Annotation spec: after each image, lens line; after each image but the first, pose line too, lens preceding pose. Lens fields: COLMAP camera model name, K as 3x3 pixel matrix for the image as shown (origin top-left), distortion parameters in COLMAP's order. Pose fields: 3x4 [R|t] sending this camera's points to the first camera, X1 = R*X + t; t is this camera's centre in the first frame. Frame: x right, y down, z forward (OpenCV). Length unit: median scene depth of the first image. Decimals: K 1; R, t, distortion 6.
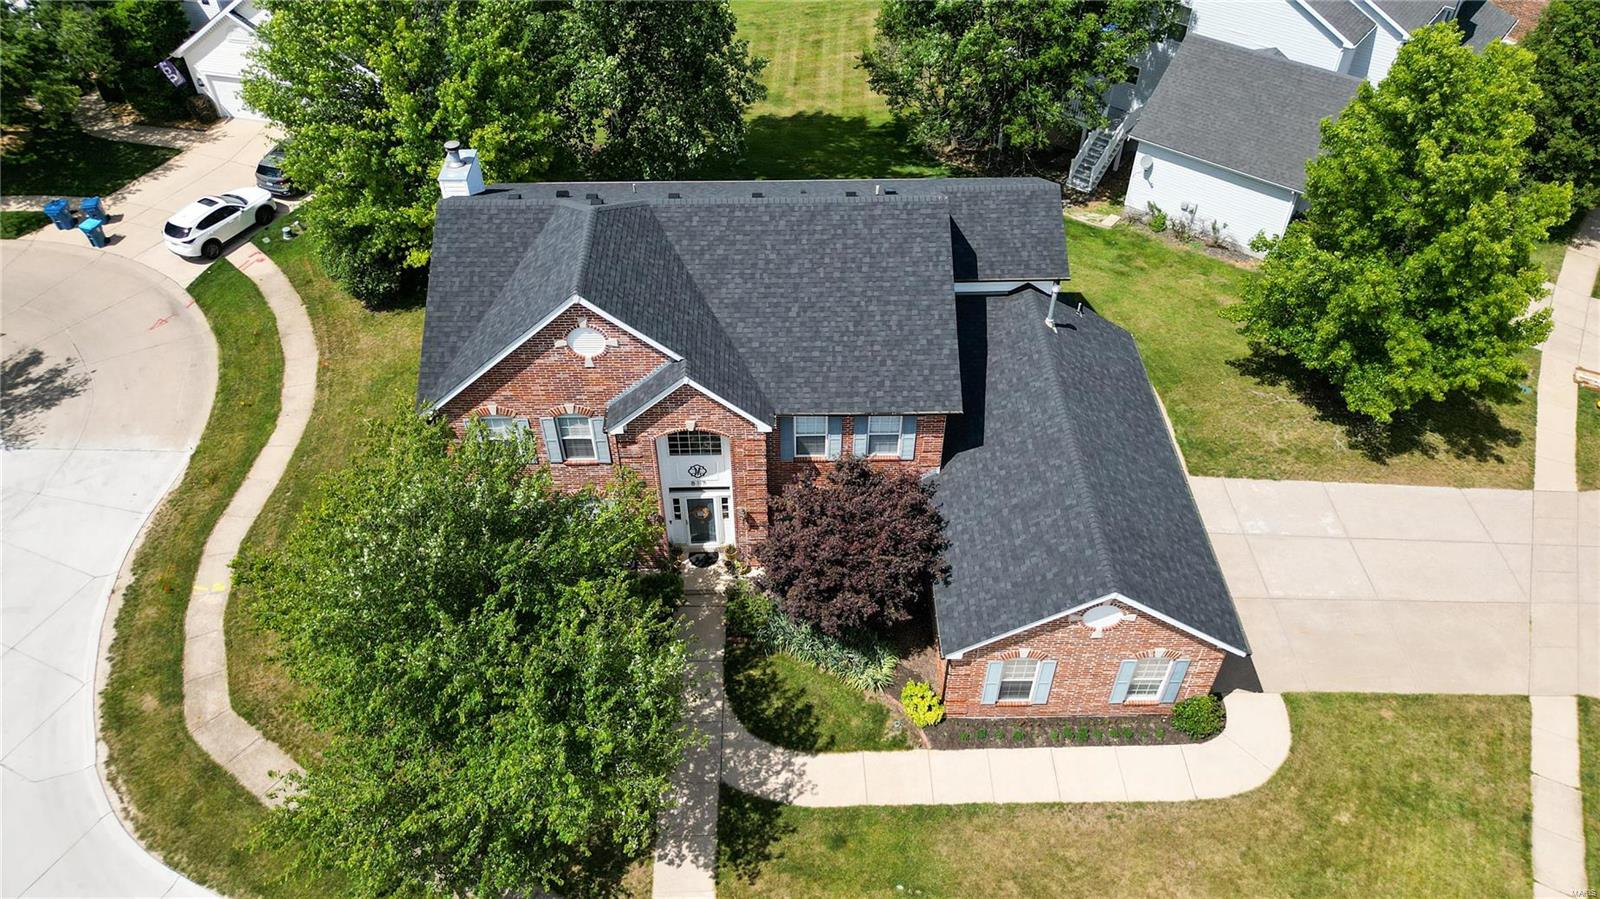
lens RADIAL K [[1137.4, 0, 806.7], [0, 1137.4, 402.2], [0, 0, 1]] dist [0.035482, -0.005569]
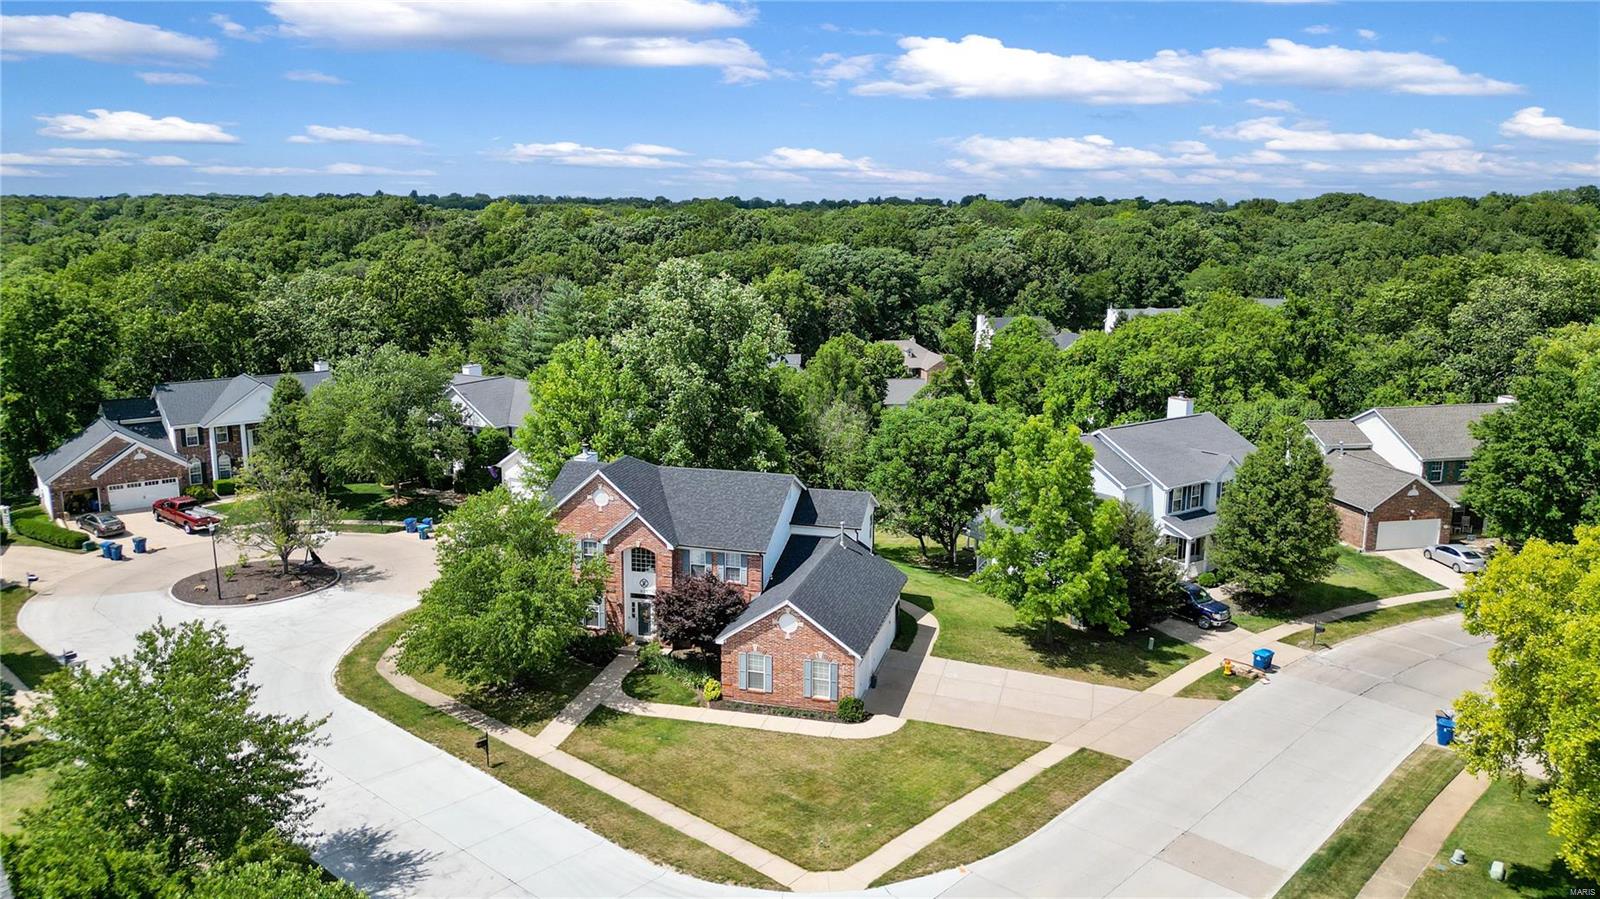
lens RADIAL K [[1137.4, 0, 806.7], [0, 1137.4, 402.2], [0, 0, 1]] dist [0.035482, -0.005569]
pose [[0.960106, 0.051248, -0.274900, 0.707940], [-0.192852, 0.833226, -0.518211, 0.775547], [0.202497, 0.550552, 0.809869, -0.719171]]
